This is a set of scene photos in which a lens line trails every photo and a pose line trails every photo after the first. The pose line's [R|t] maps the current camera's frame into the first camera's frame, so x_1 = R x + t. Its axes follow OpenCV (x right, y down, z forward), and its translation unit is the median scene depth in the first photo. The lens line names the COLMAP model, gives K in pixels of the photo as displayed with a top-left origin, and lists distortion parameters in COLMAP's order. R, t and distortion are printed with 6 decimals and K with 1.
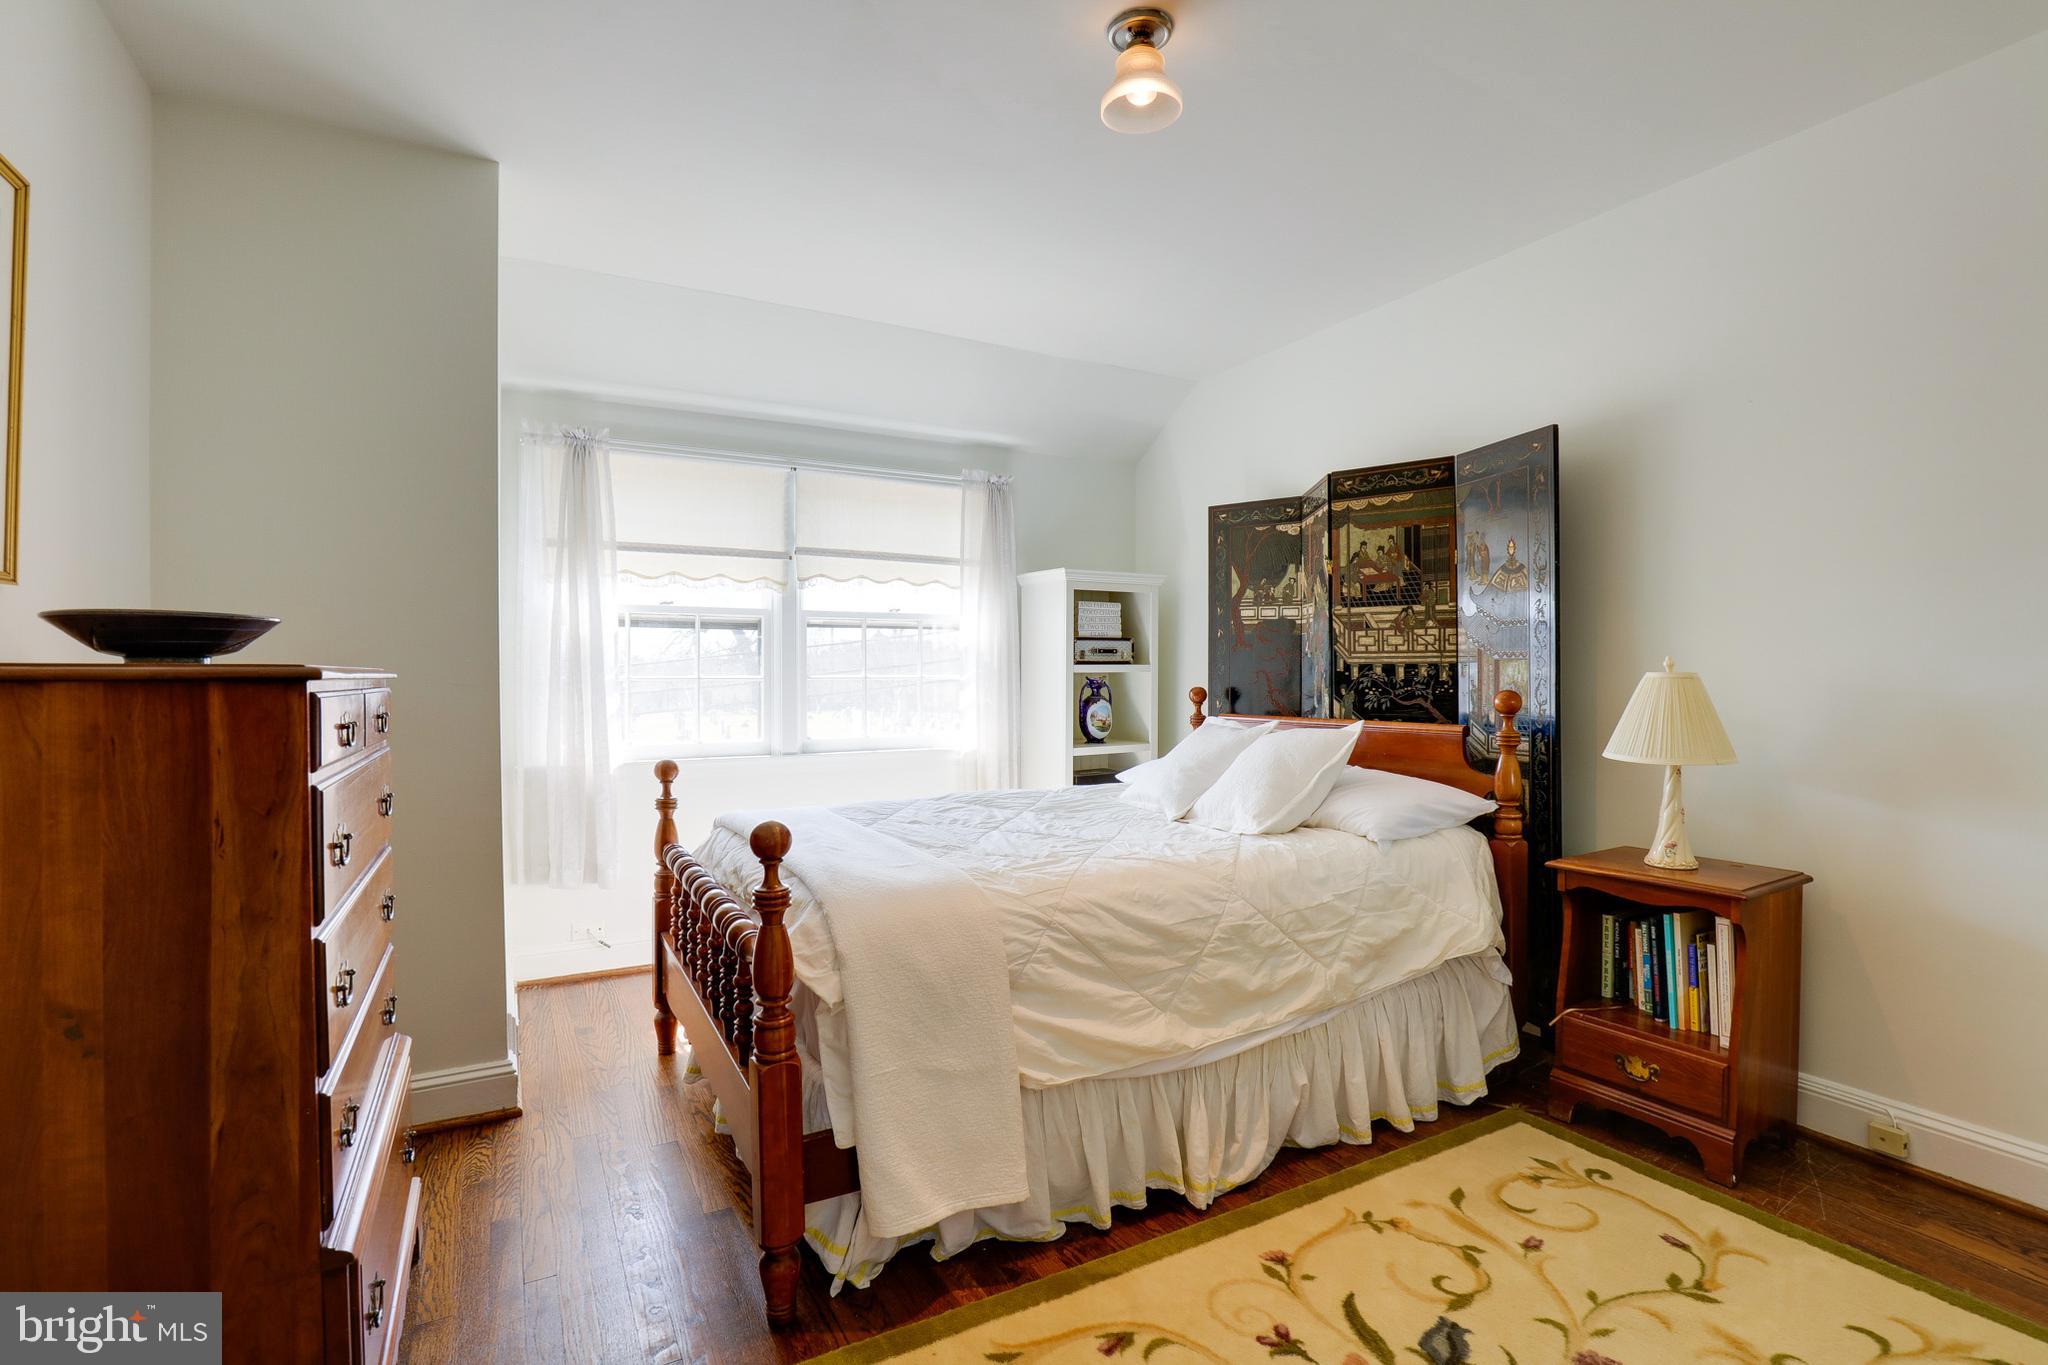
lens RADIAL K [[962.6, 0, 1026.1], [0, 962.6, 677.2], [0, 0, 1]] dist [-0.029243, 0.000149]
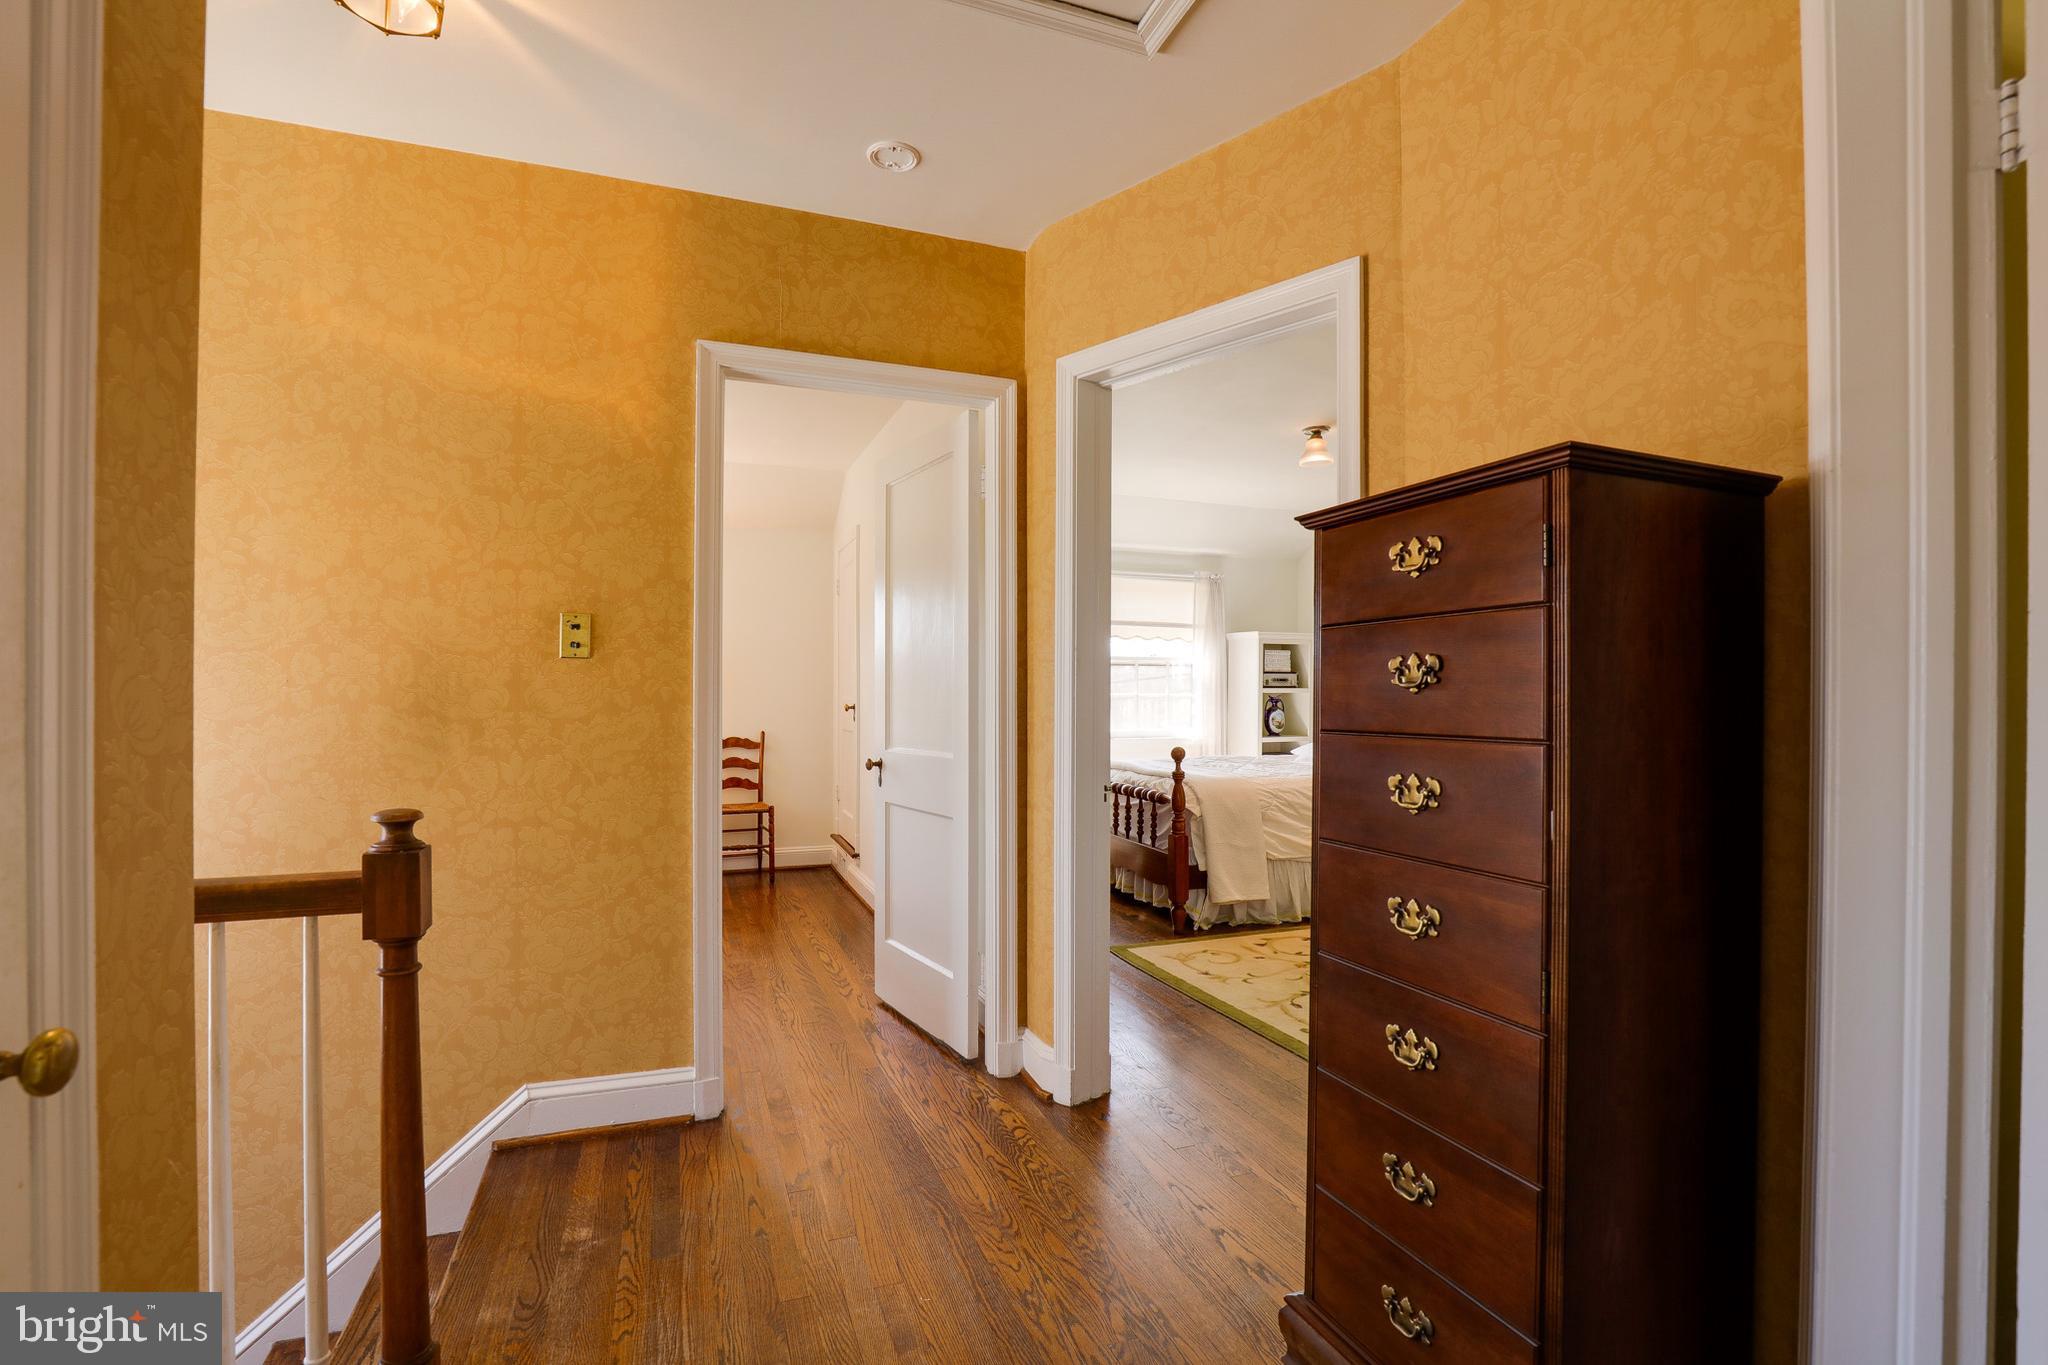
lens RADIAL K [[962.6, 0, 1031.9], [0, 962.6, 690.5], [0, 0, 1]] dist [-0.029243, 0.000149]
pose [[0.991330, 0.004643, -0.131317, -0.127740], [-0.005291, 0.999976, -0.004582, 0.001037], [0.131292, 0.005237, 0.991330, -0.708756]]
